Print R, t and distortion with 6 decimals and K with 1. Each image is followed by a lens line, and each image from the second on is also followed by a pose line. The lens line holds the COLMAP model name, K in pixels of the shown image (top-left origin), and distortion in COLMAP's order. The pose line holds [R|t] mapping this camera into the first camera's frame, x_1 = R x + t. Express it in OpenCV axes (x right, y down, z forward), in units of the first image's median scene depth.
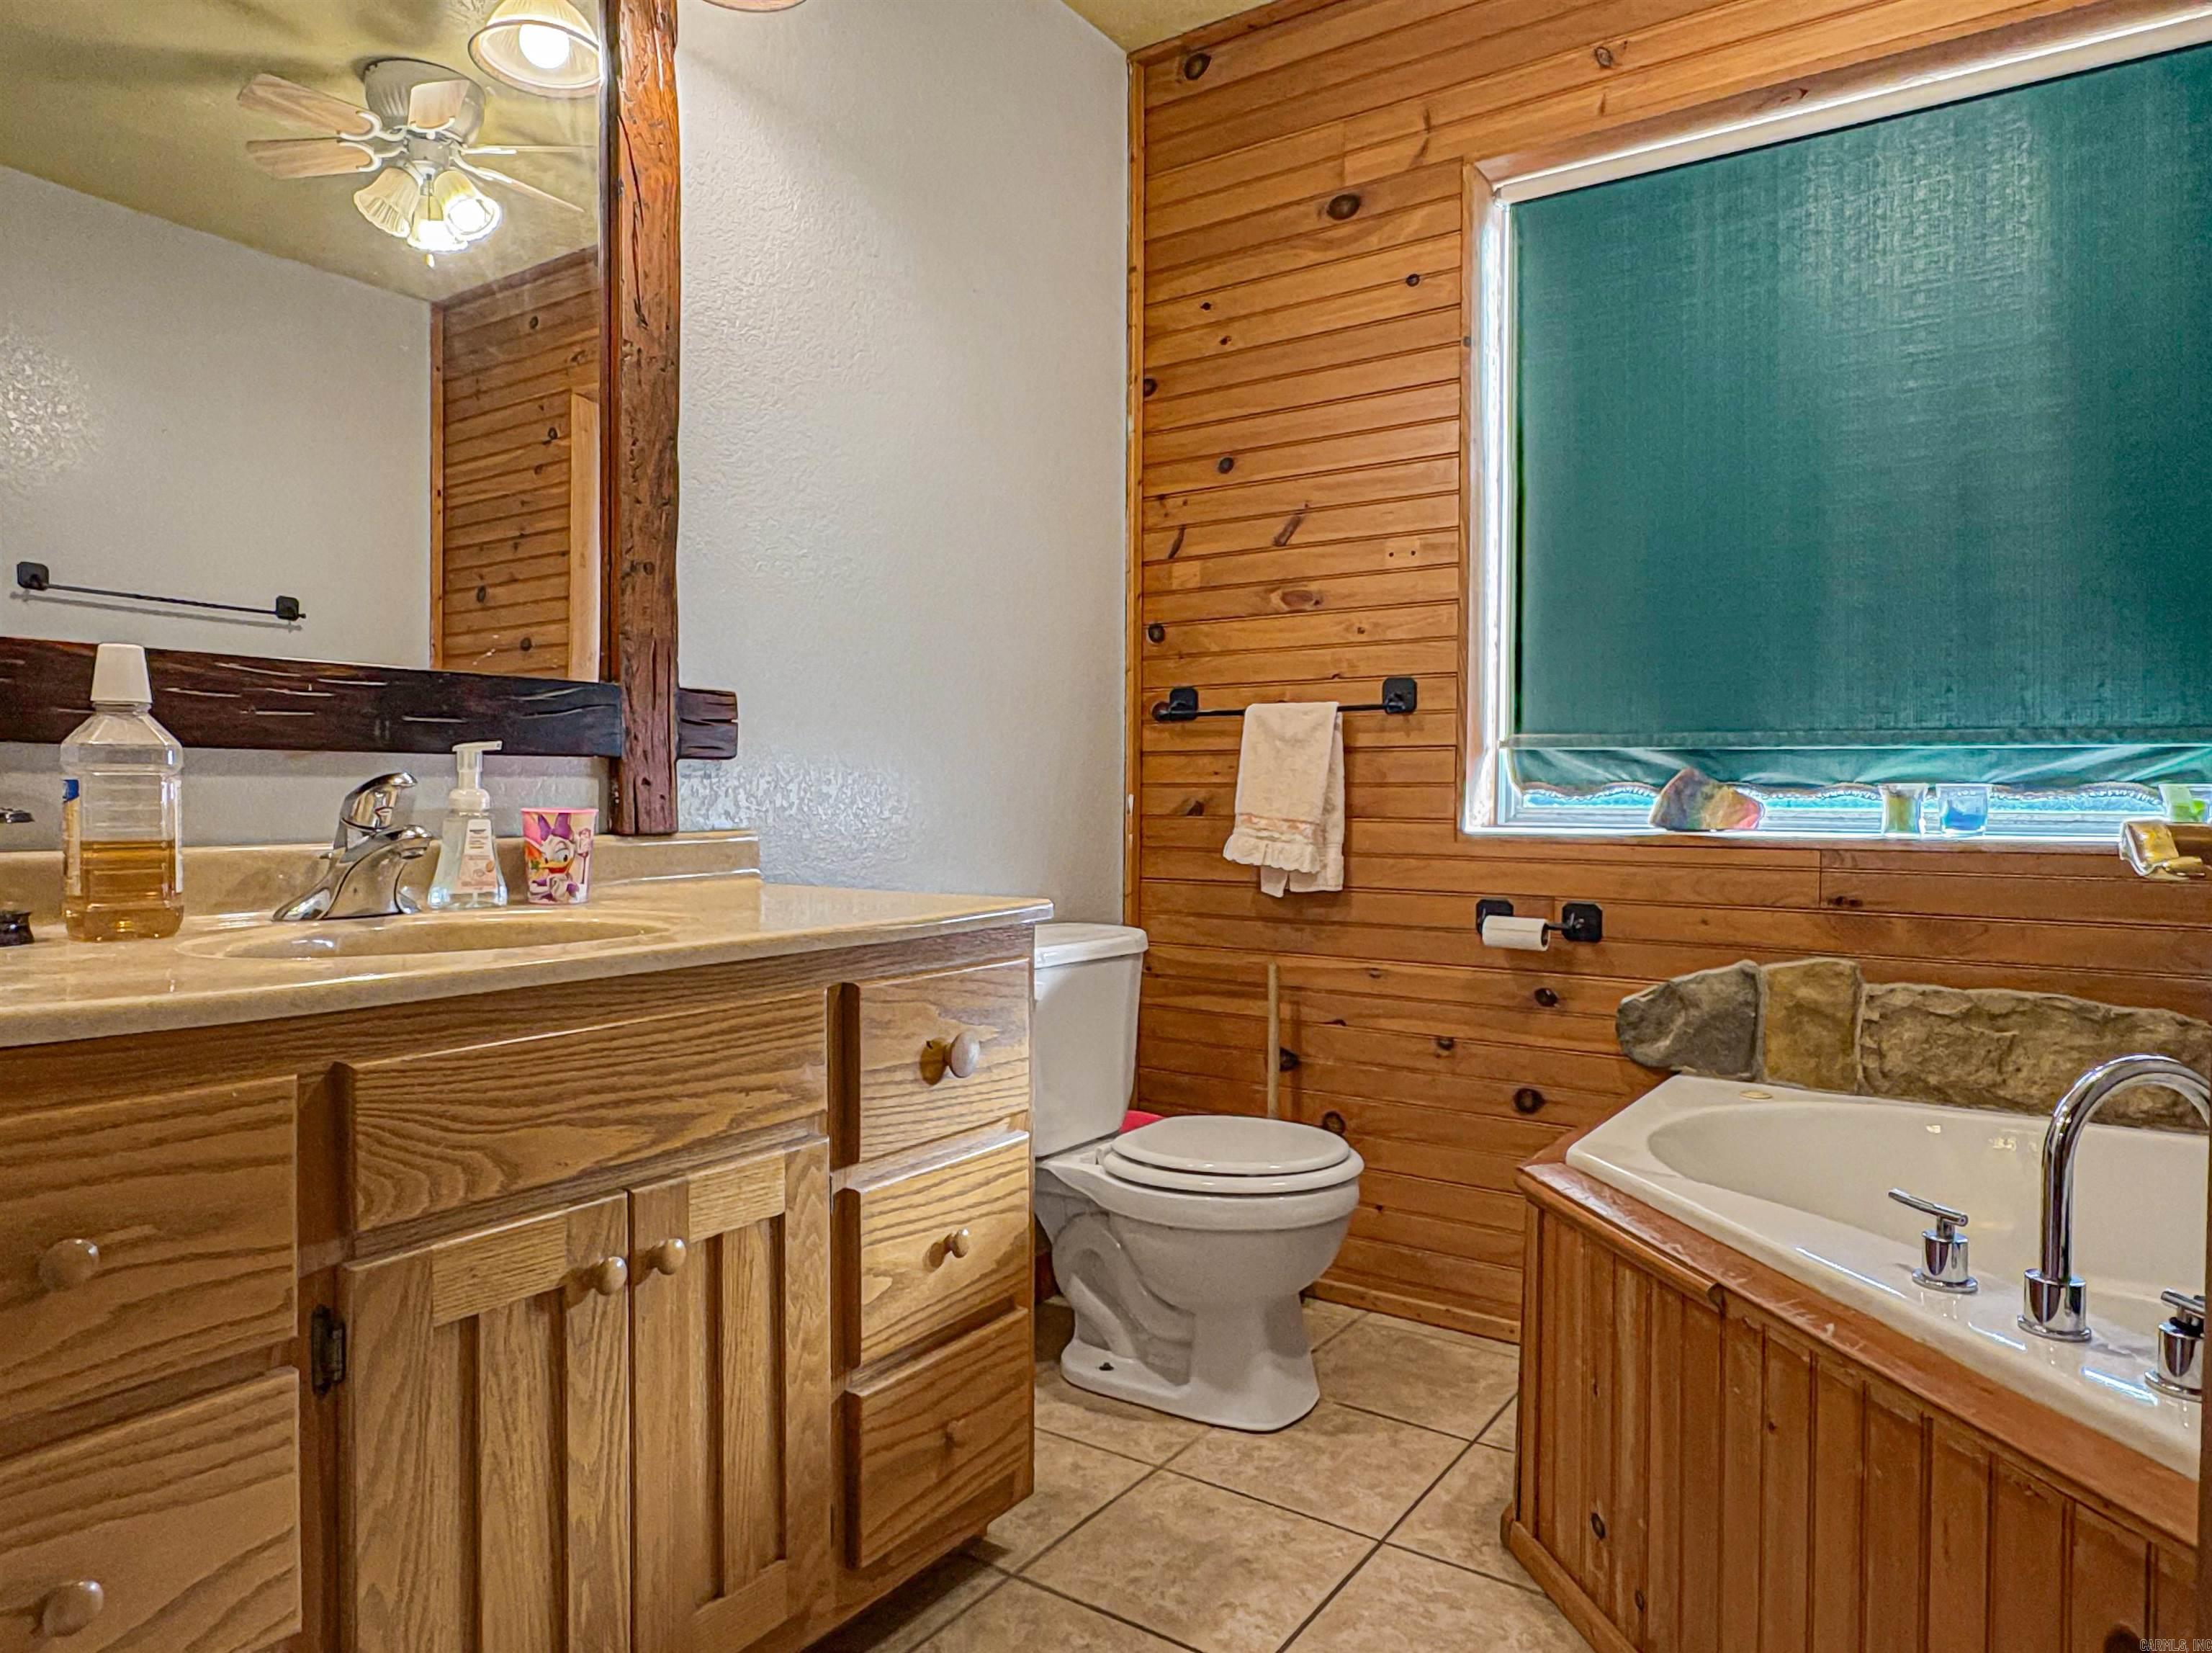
lens RADIAL K [[1391.0, 0, 1106.0], [0, 1391.0, 826.5], [0, 0, 1]] dist [-0.103422, -0.000405]
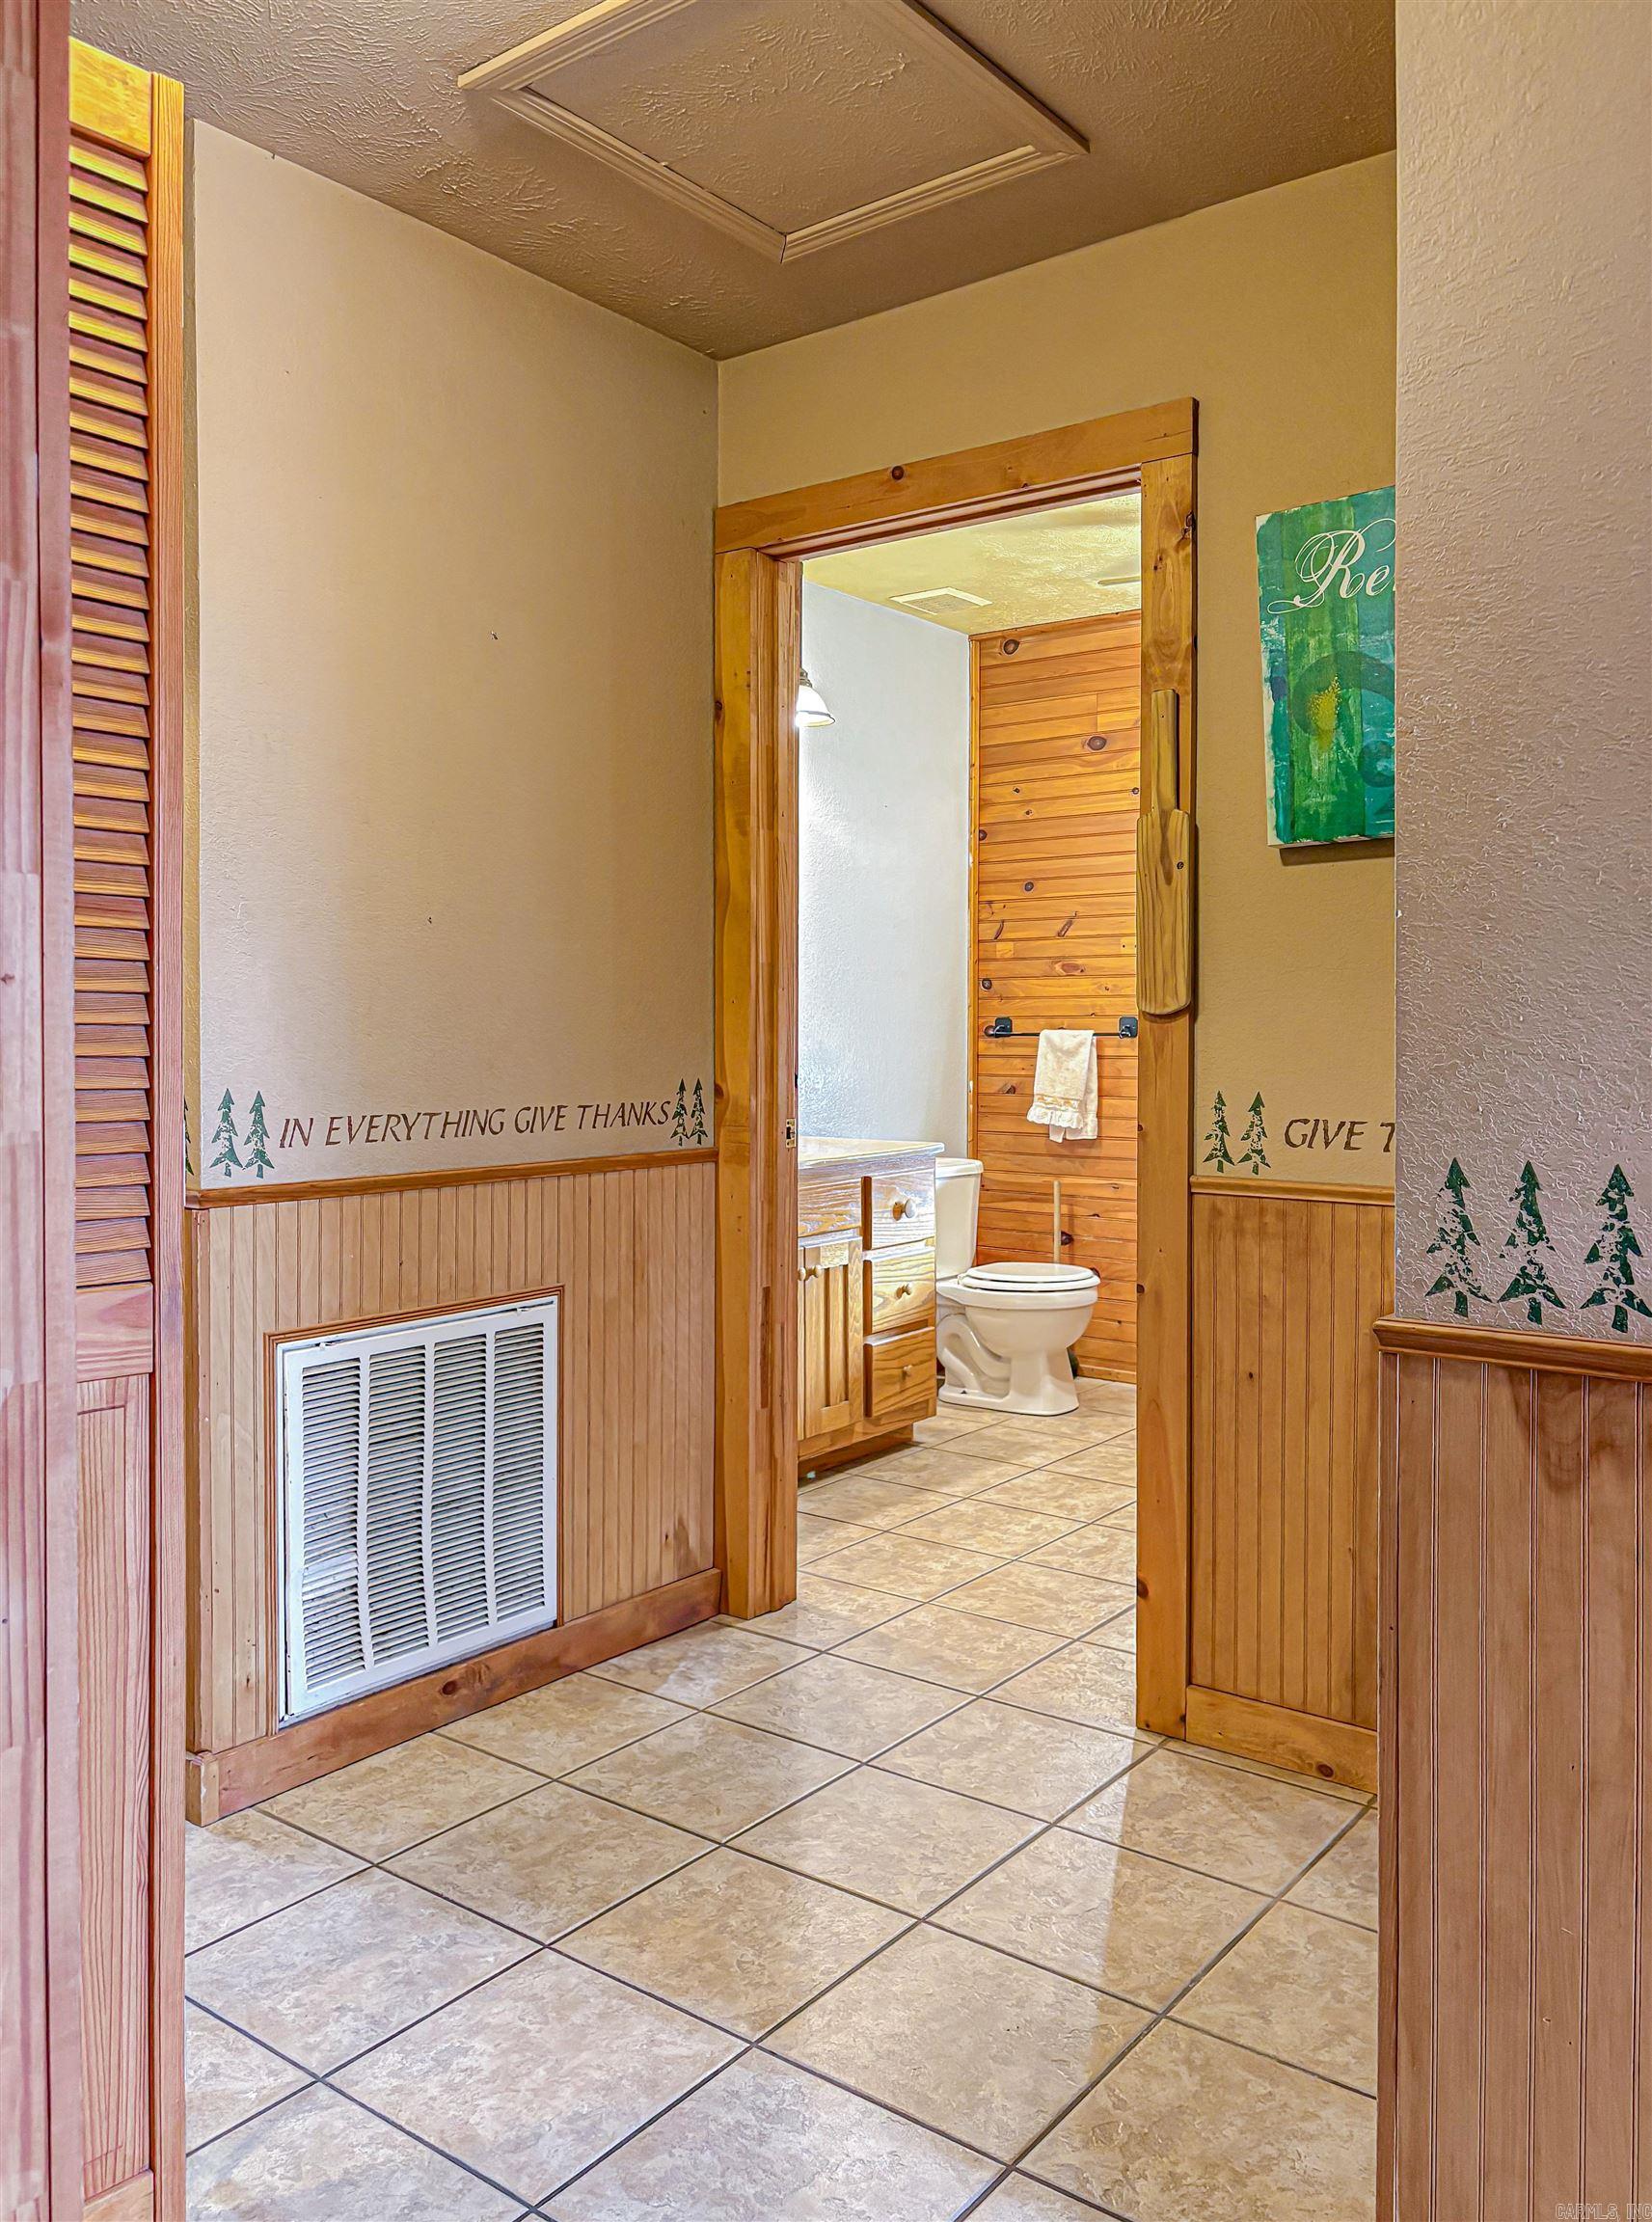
lens RADIAL K [[1716.4, 0, 779.3], [0, 1716.4, 1105.4], [0, 0, 1]] dist [0.006419, -0.001674]
pose [[0.997160, -0.005702, -0.075101, -0.062454], [0.007492, 0.999694, 0.023576, -0.048504], [0.074943, -0.024072, 0.996897, -1.155627]]
